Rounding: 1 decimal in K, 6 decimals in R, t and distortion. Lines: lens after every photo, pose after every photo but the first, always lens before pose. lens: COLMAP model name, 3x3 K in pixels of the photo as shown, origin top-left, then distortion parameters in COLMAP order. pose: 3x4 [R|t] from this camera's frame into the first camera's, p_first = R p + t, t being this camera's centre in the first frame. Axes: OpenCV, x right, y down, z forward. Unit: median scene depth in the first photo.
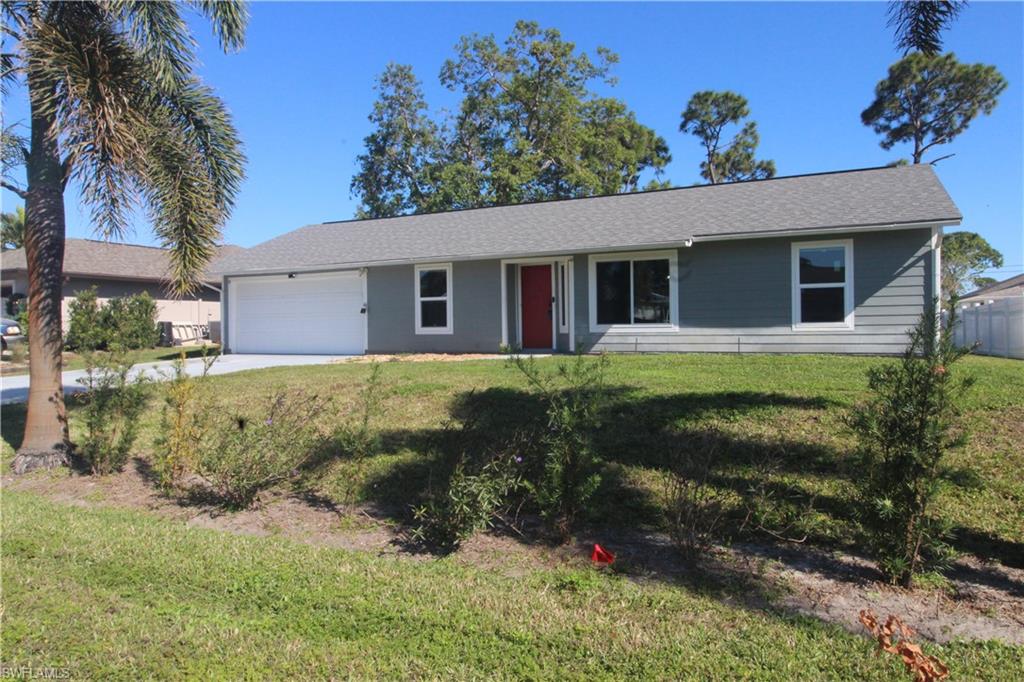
lens RADIAL K [[674.3, 0, 517.2], [0, 674.3, 335.7], [0, 0, 1]] dist [0.003593, 0.000228]
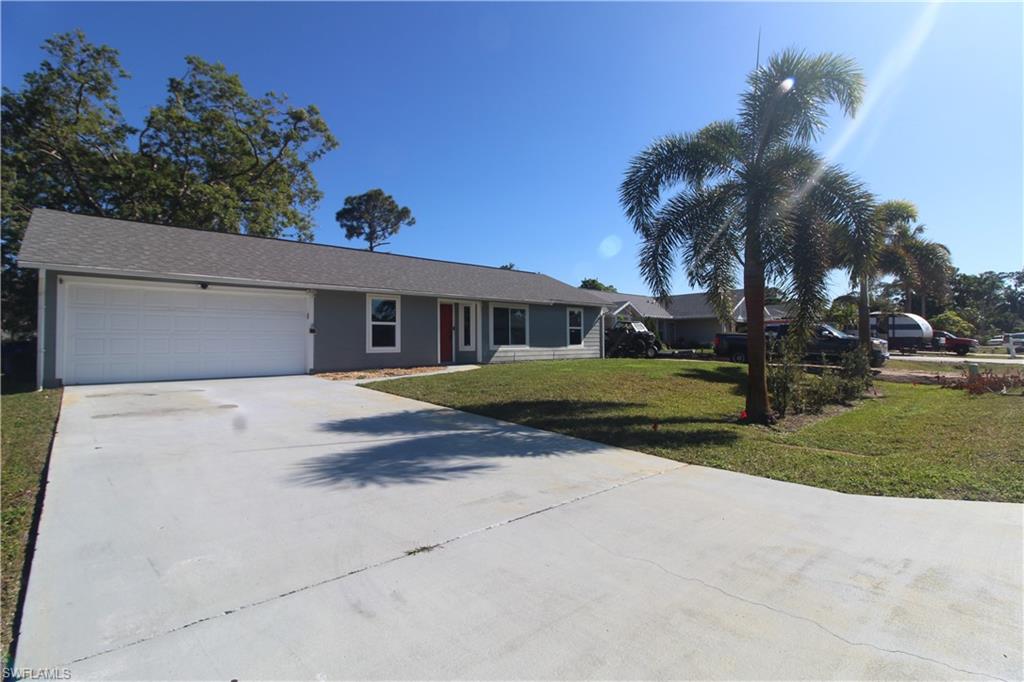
lens RADIAL K [[486.9, 0, 520.3], [0, 486.9, 339.7], [0, 0, 1]] dist [0.000858, 0.000000]
pose [[0.362881, 0.017727, 0.931667, -0.850426], [0.017791, 0.999505, -0.025948, 0.001586], [-0.931666, 0.025991, 0.362386, 0.456481]]
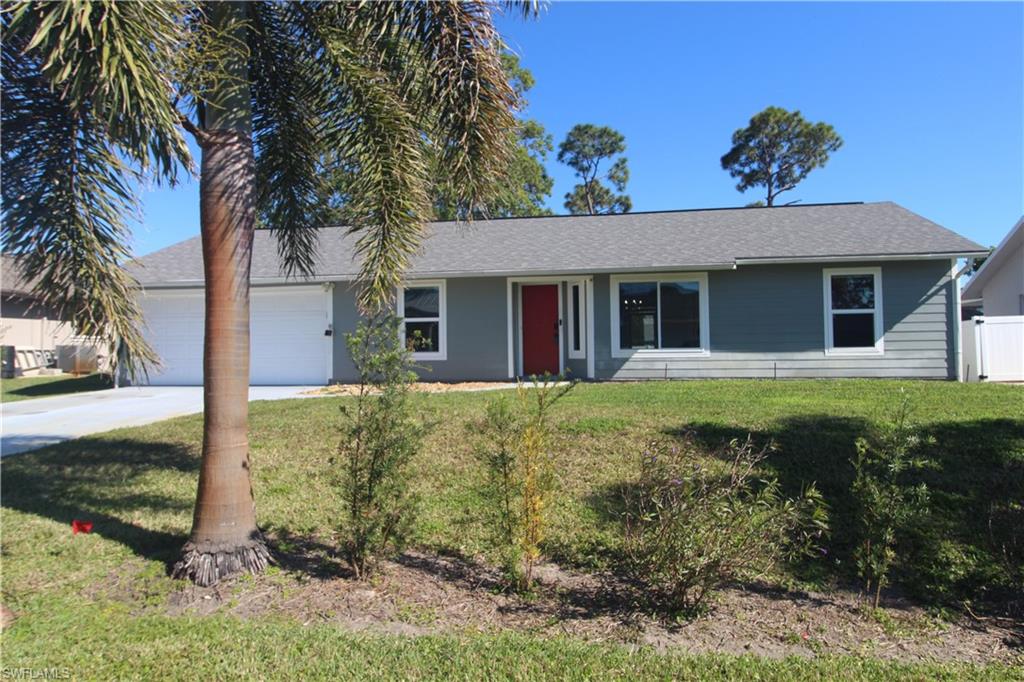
lens RADIAL K [[674.3, 0, 518.7], [0, 674.3, 336.8], [0, 0, 1]] dist [0.003593, 0.000228]
pose [[0.958899, 0.006957, 0.283662, -0.251927], [0.003911, 0.999280, -0.037730, 0.000731], [-0.283720, 0.037289, 0.958182, 0.125976]]
